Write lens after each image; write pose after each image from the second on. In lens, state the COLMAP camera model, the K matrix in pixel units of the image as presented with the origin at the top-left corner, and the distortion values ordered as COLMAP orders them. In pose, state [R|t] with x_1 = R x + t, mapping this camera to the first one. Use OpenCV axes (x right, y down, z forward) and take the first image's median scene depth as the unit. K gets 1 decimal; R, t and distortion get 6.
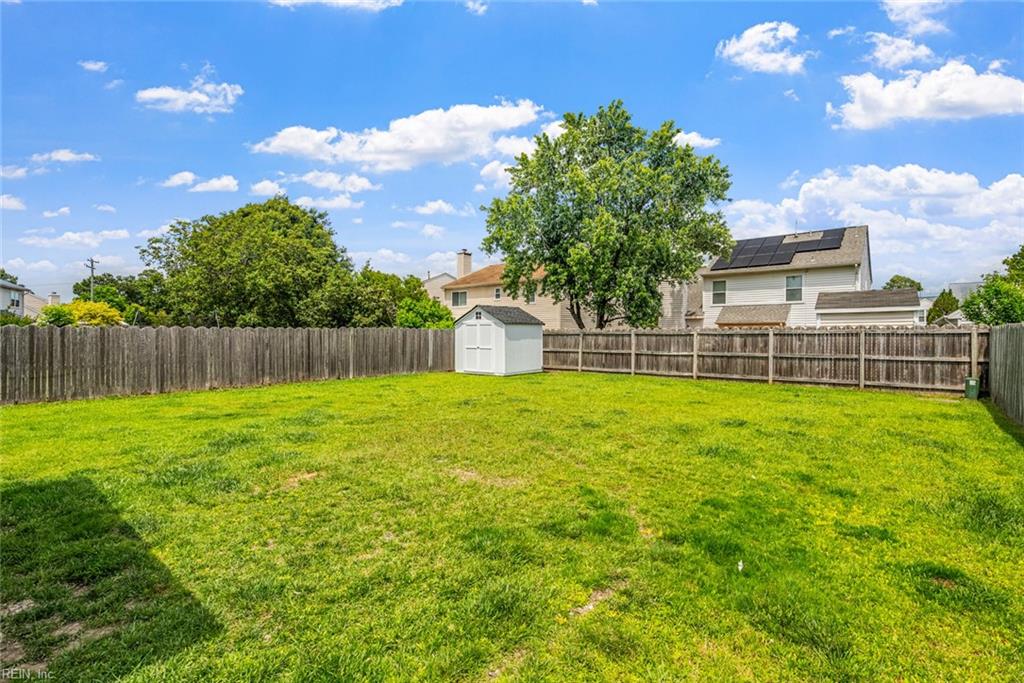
lens RADIAL K [[474.8, 0, 504.0], [0, 474.8, 336.5], [0, 0, 1]] dist [-0.000451, 0.000240]
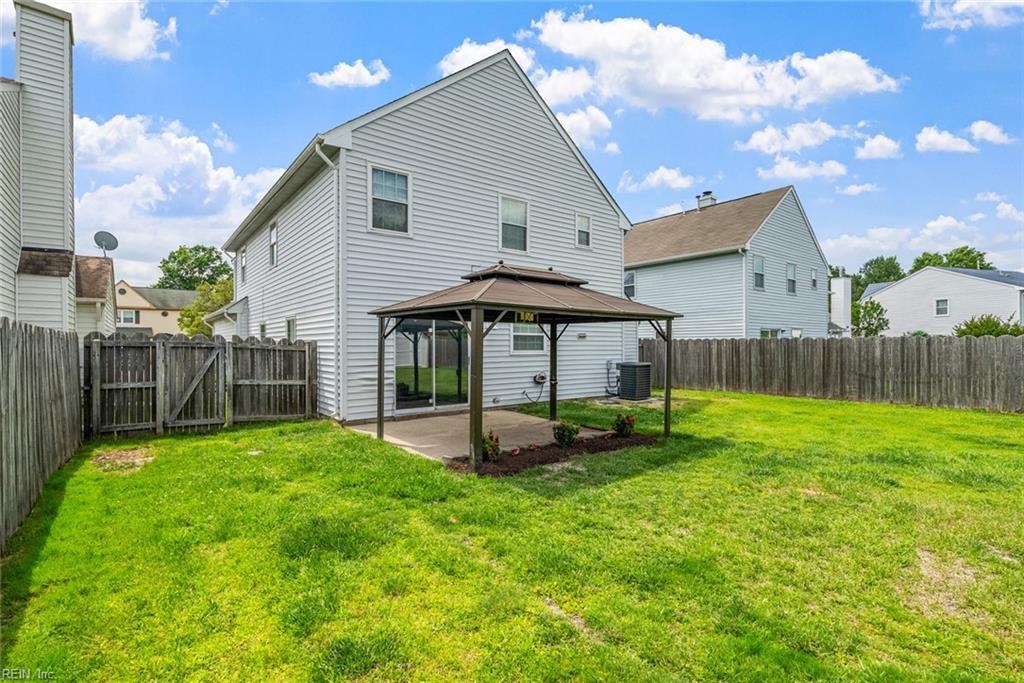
lens RADIAL K [[477.5, 0, 507.5], [0, 477.5, 341.5], [0, 0, 1]] dist [0.000153, 0.000295]
pose [[-0.205075, -0.010081, -0.978694, 0.201849], [0.003443, 0.999933, -0.011021, -0.001172], [0.978740, -0.005630, -0.205026, 0.180882]]
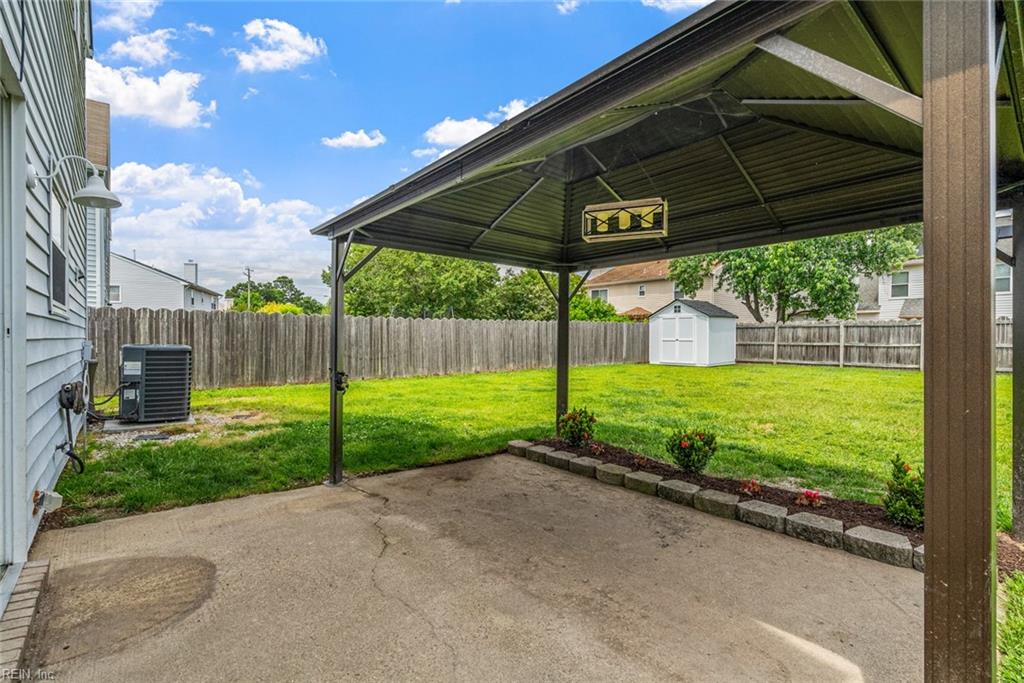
lens RADIAL K [[477.5, 0, 507.5], [0, 477.5, 341.5], [0, 0, 1]] dist [0.000153, 0.000295]
pose [[0.986702, -0.000068, -0.162541, -0.267205], [0.001275, 0.999972, 0.007320, 0.020085], [0.162536, -0.007430, 0.986675, -0.100460]]
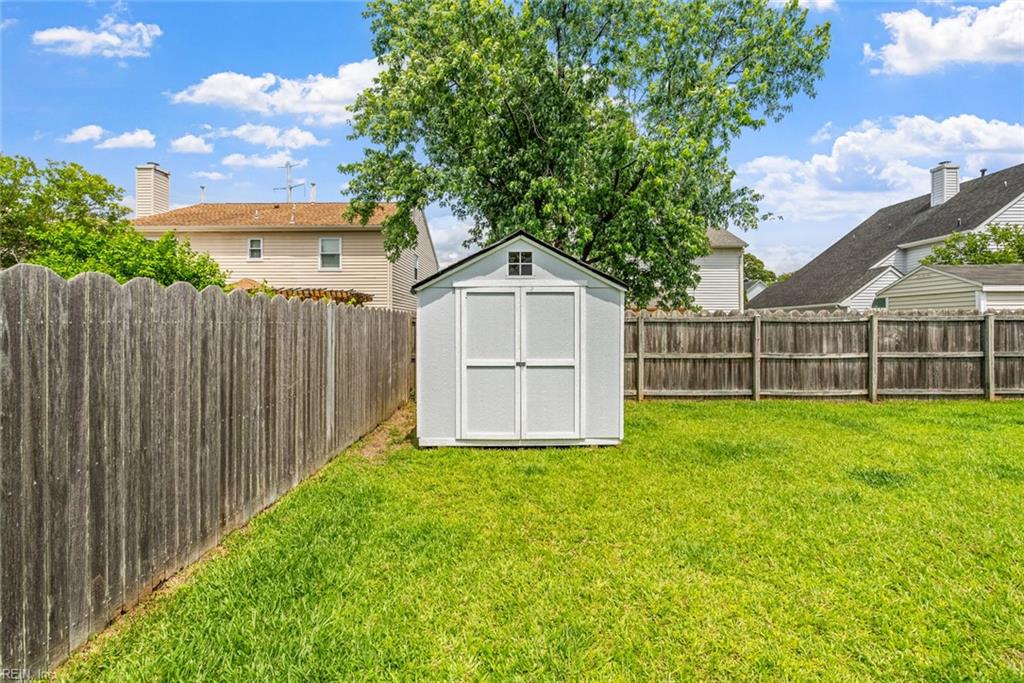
lens RADIAL K [[482.5, 0, 525.0], [0, 482.5, 339.3], [0, 0, 1]] dist [0.002107, -0.000062]
pose [[0.763998, -0.023958, 0.644773, -0.278121], [0.006038, 0.999532, 0.029985, -0.003114], [-0.645190, -0.019015, 0.763785, 0.799412]]
